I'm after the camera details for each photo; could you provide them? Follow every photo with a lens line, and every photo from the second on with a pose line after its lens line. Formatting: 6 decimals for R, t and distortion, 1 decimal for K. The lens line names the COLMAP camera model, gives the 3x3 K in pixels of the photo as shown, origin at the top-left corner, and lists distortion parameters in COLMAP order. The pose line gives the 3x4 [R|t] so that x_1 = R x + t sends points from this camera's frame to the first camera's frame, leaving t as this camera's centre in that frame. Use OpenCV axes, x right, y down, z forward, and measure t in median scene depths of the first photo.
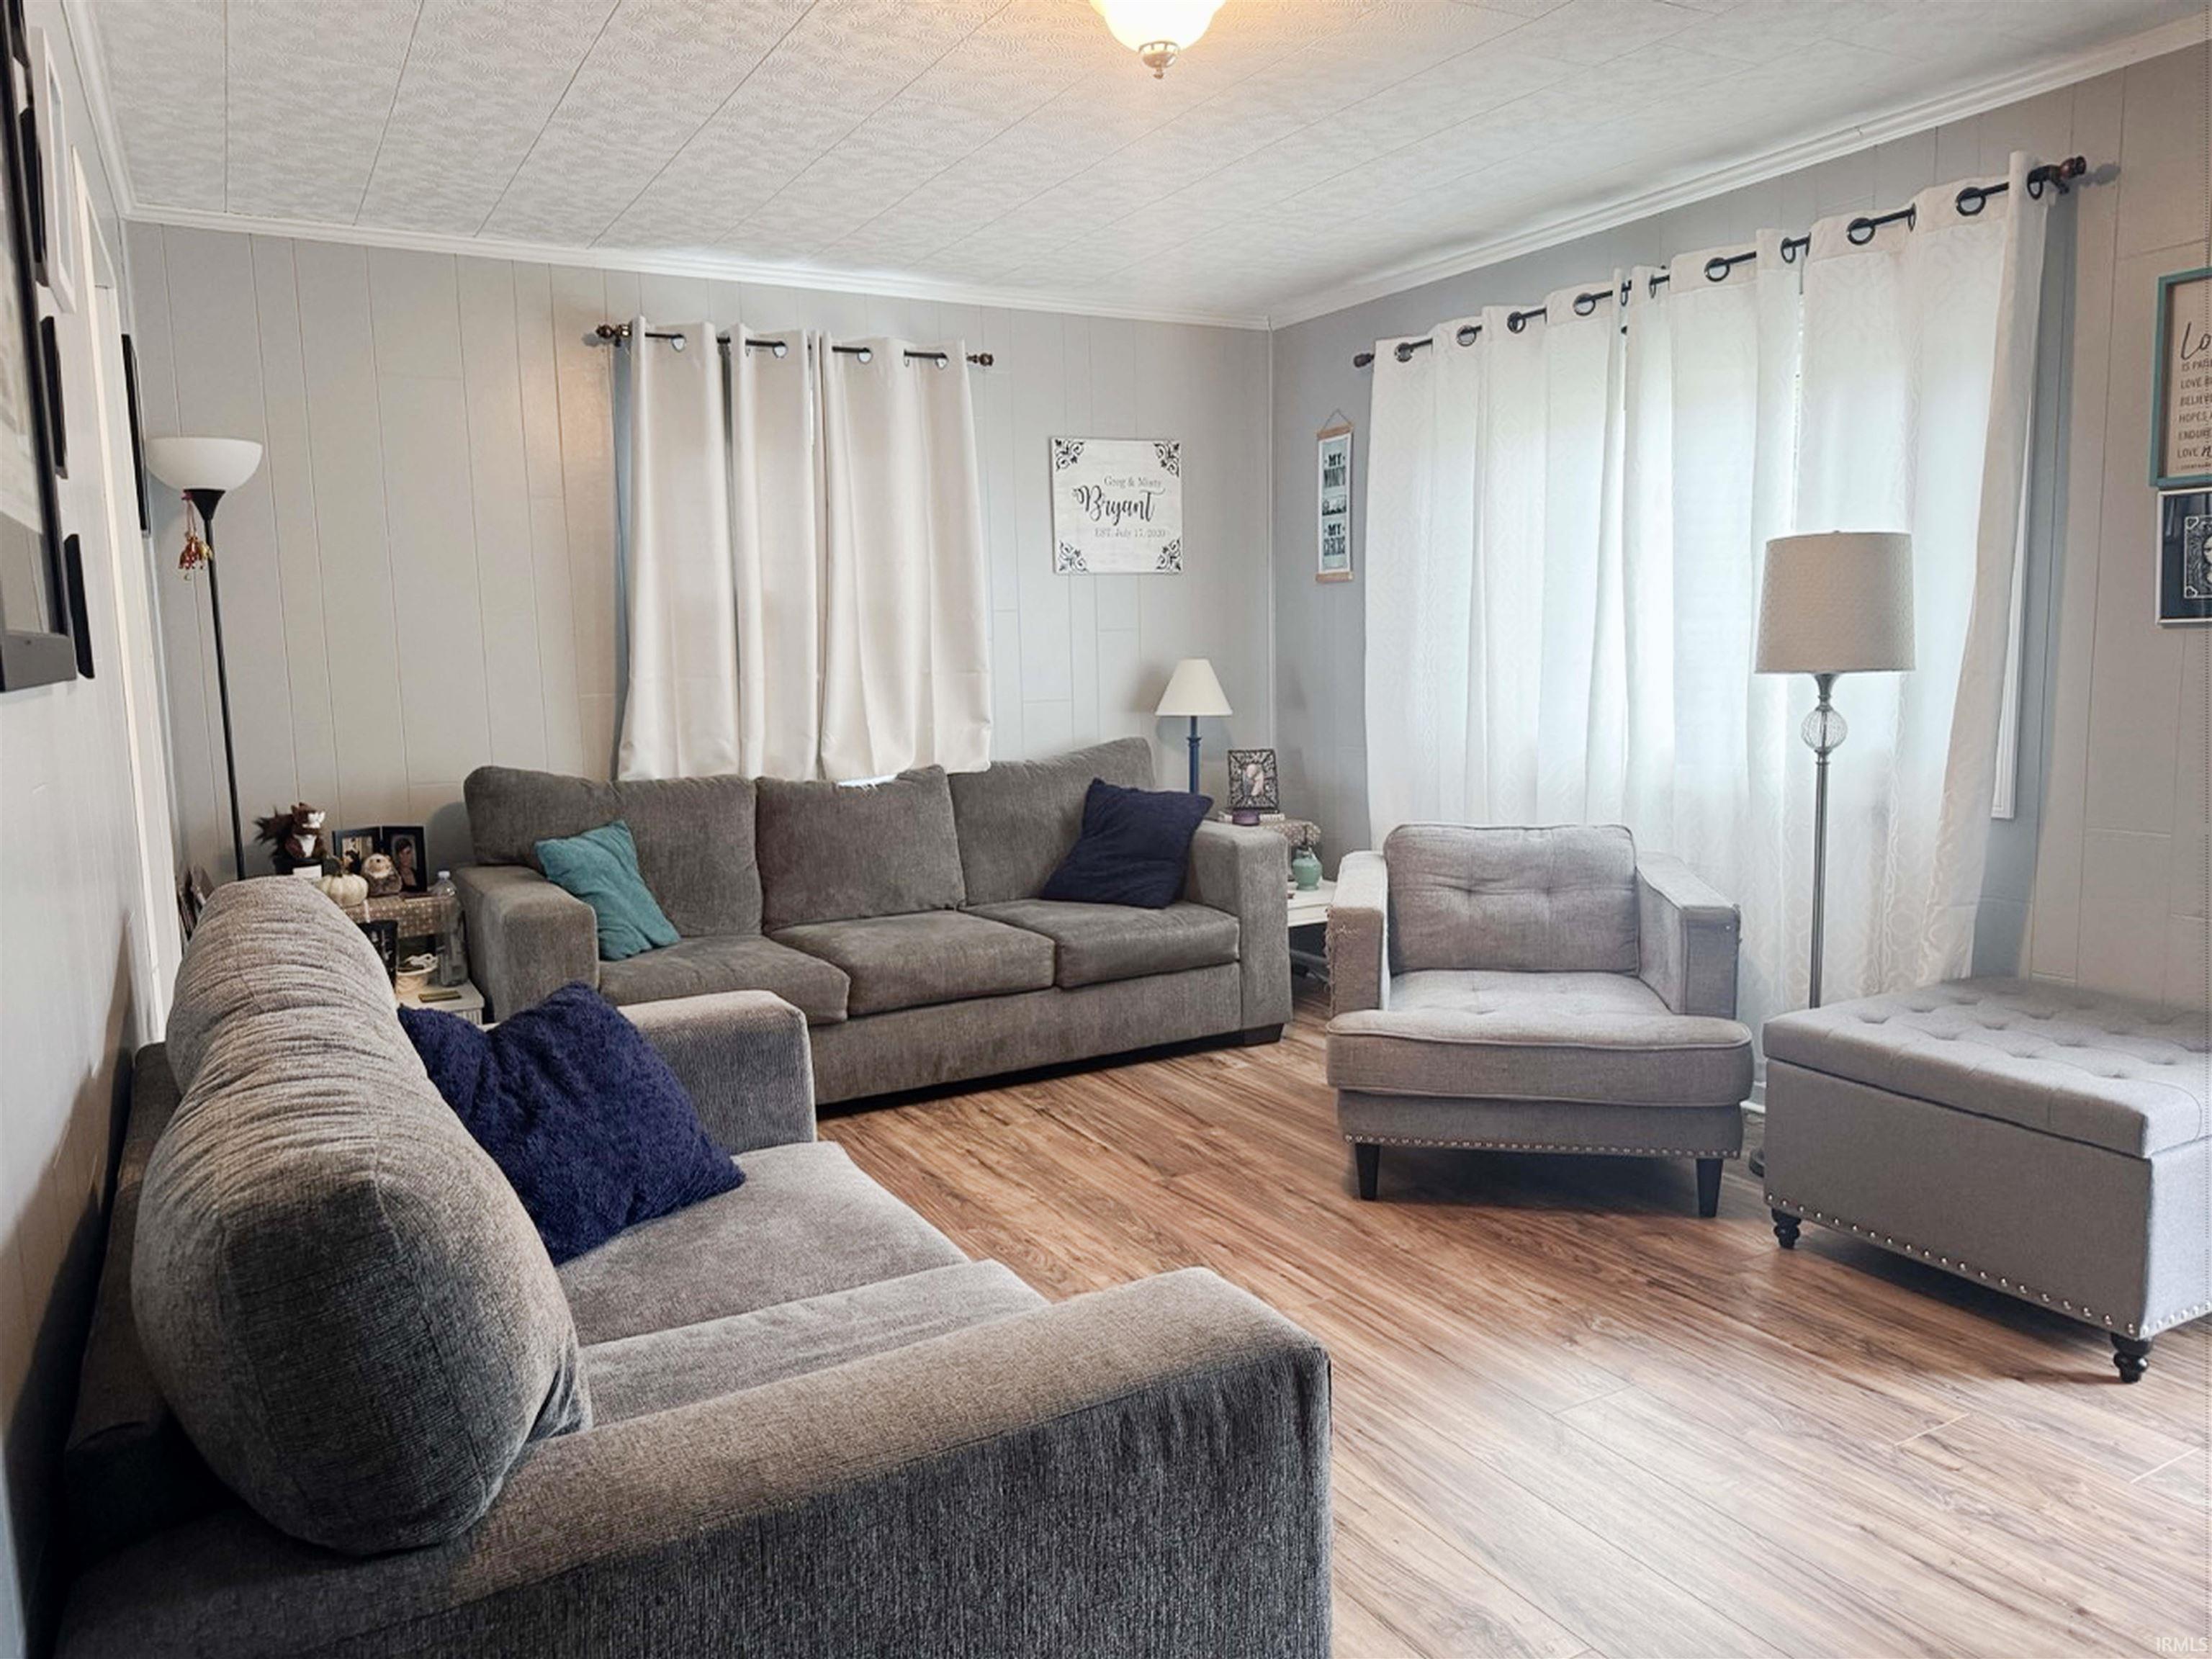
lens RADIAL K [[1571.0, 0, 1106.0], [0, 1571.0, 829.5], [0, 0, 1]] dist [0.086689, -0.087778]
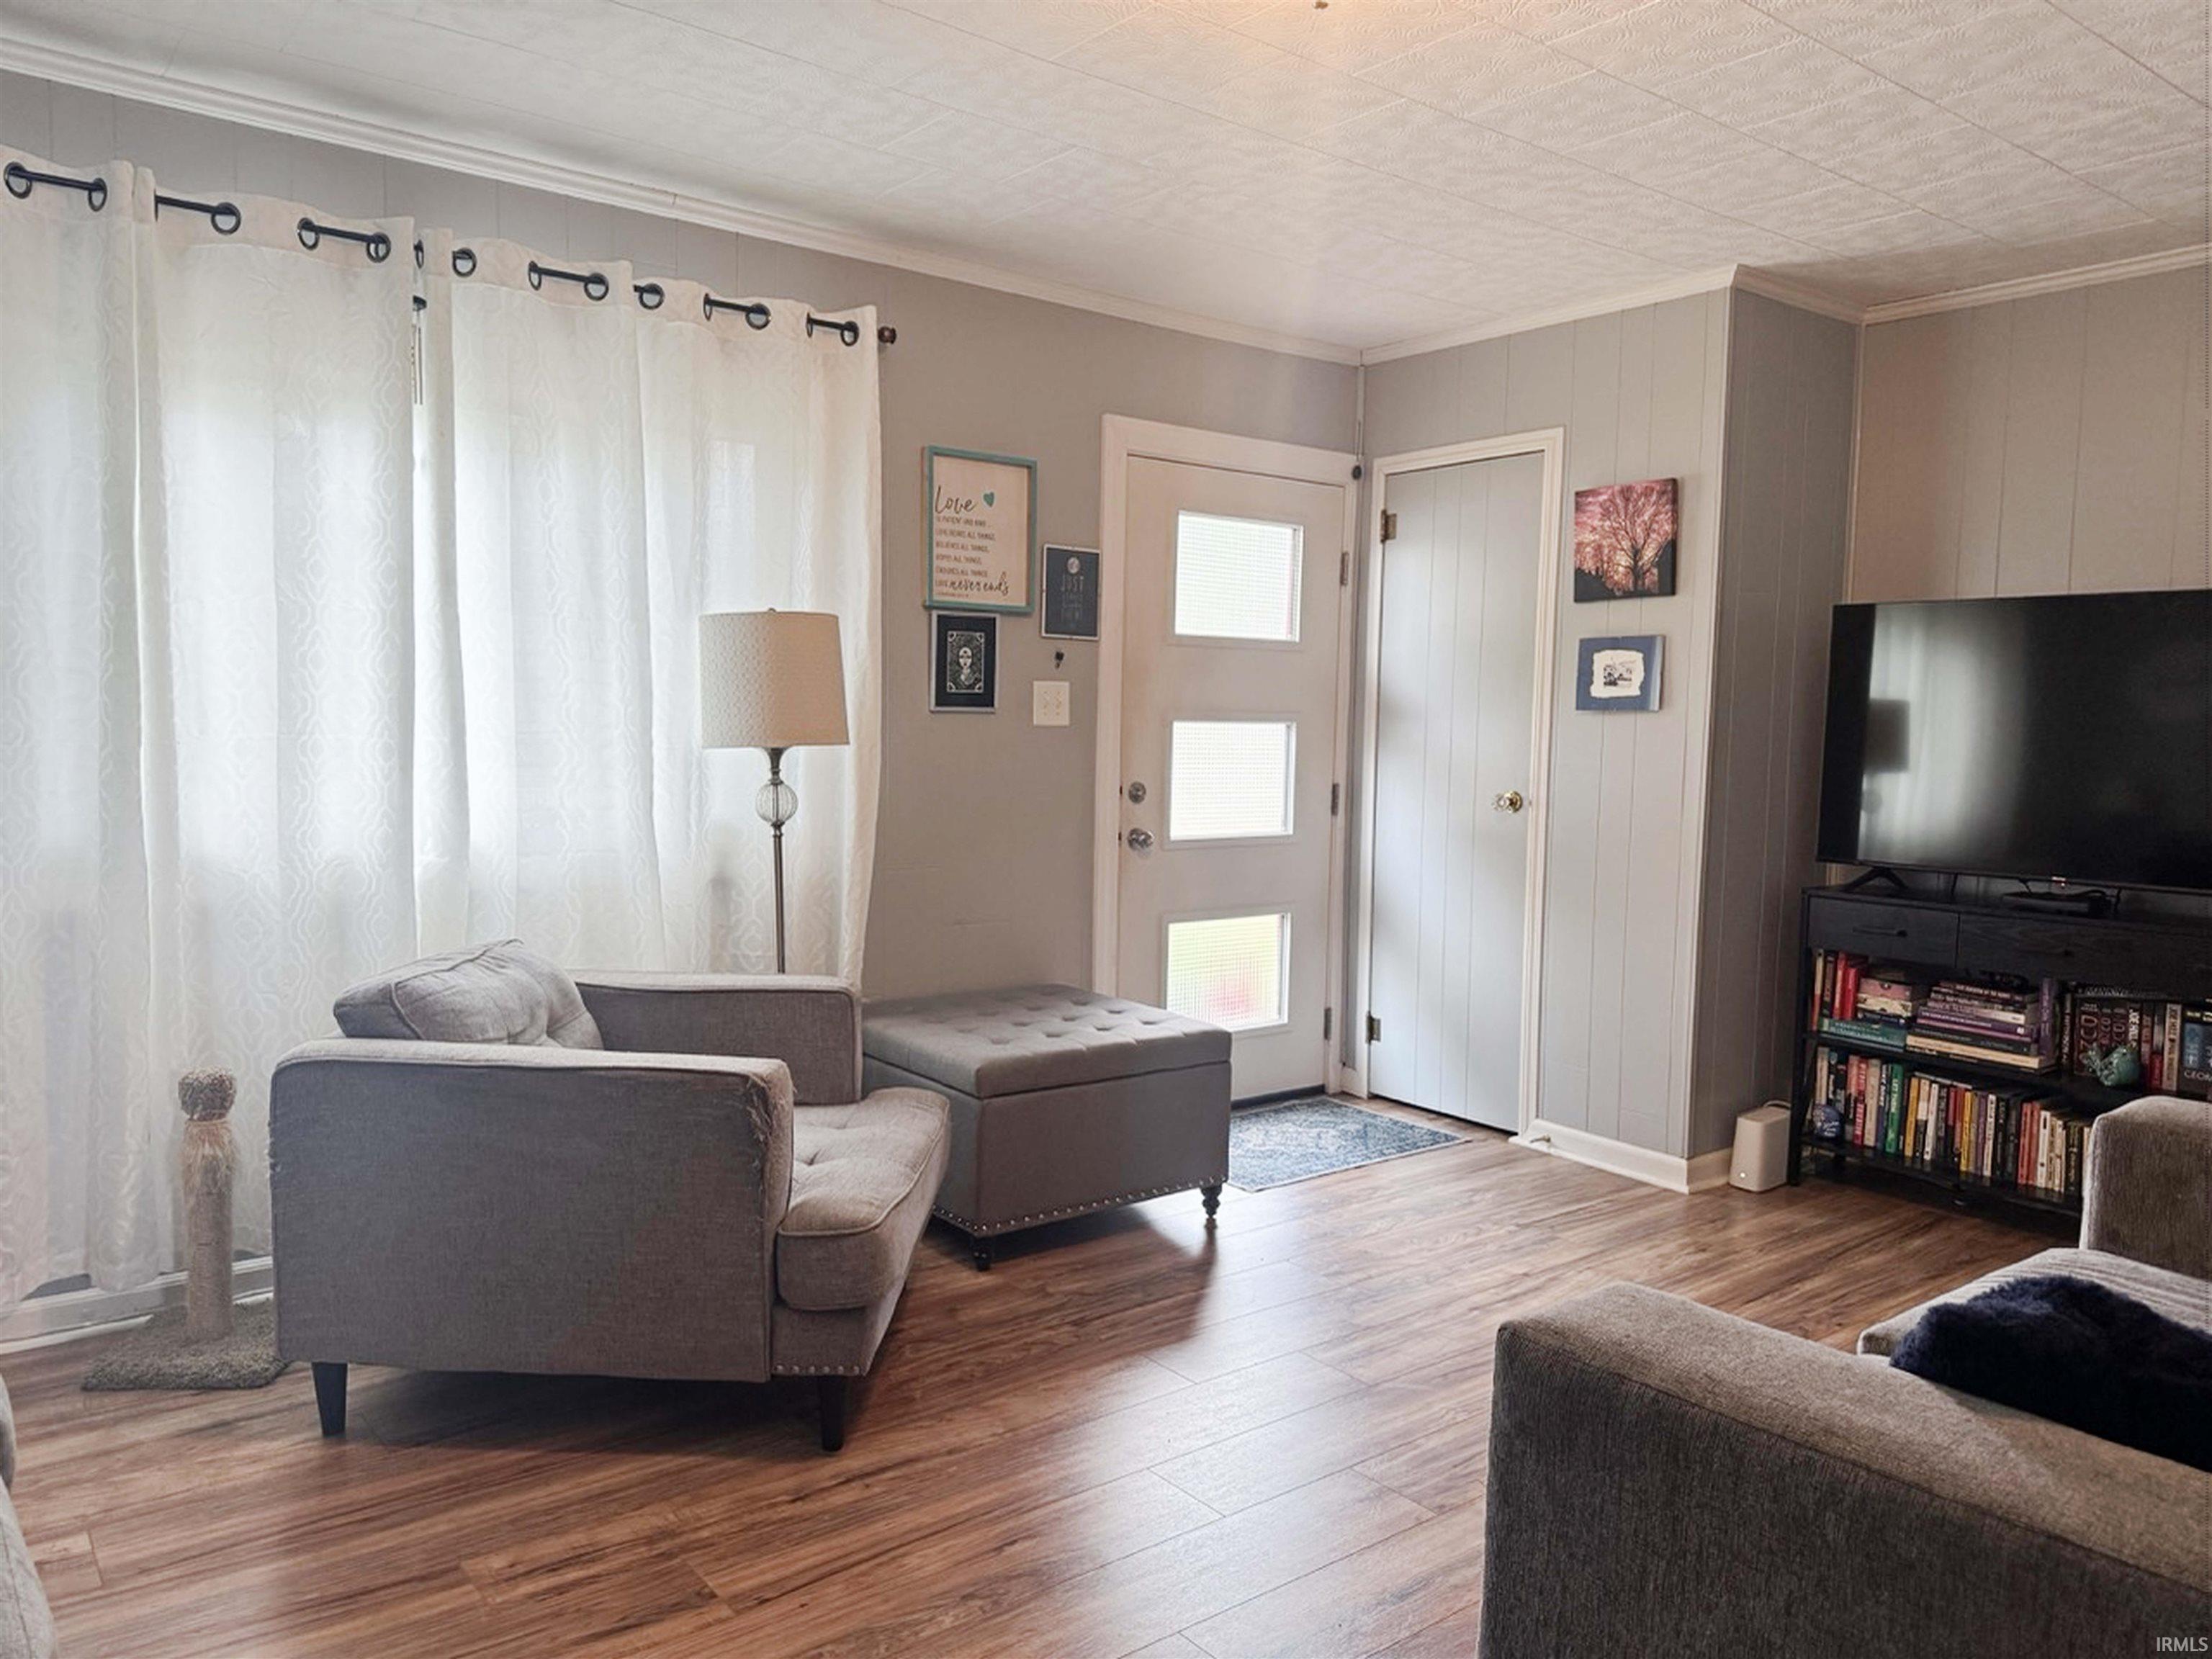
lens RADIAL K [[1571.0, 0, 1106.0], [0, 1571.0, 829.5], [0, 0, 1]] dist [0.086689, -0.087778]
pose [[-0.161706, -0.056384, 0.985227, -0.577865], [0.098445, 0.992465, 0.072956, -0.098500], [-0.981916, 0.108788, -0.154937, 0.953260]]
